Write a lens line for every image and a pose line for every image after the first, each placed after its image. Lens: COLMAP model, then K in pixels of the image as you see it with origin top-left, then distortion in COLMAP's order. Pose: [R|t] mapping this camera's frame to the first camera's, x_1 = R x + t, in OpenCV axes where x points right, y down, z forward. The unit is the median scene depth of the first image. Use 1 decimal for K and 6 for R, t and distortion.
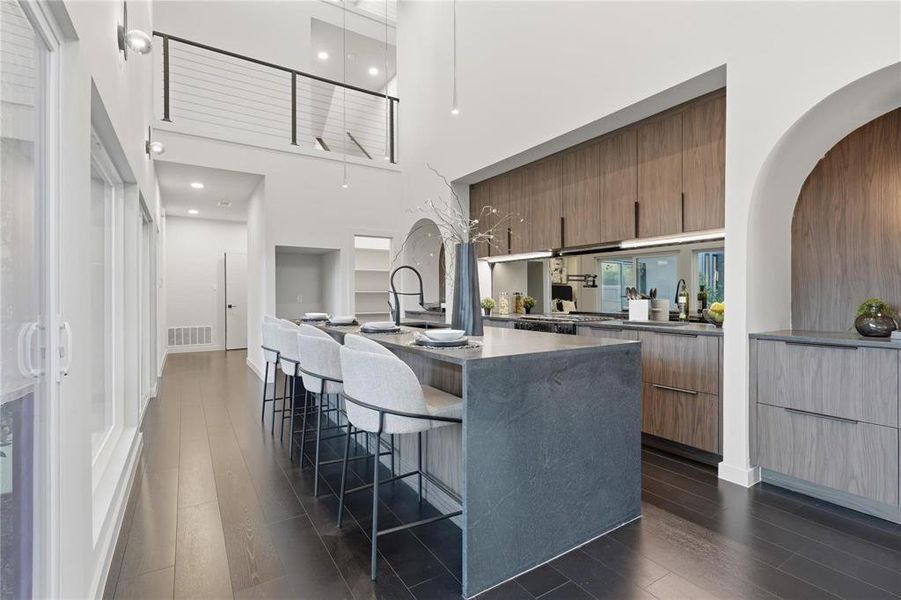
lens RADIAL K [[415.6, 0, 451.2], [0, 415.6, 298.1], [0, 0, 1]] dist [-0.001054, -0.001462]
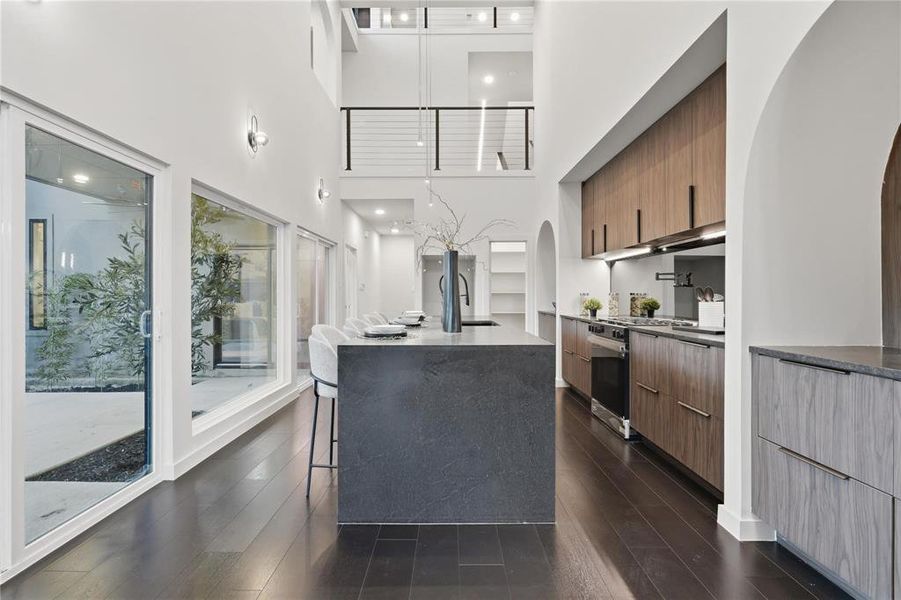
lens RADIAL K [[415.6, 0, 450.6], [0, 415.6, 296.7], [0, 0, 1]] dist [-0.001054, -0.001462]
pose [[0.842439, 0.000914, -0.538791, 0.566838], [-0.002623, 0.999994, -0.002404, -0.003722], [0.538785, 0.003438, 0.842436, 0.032740]]
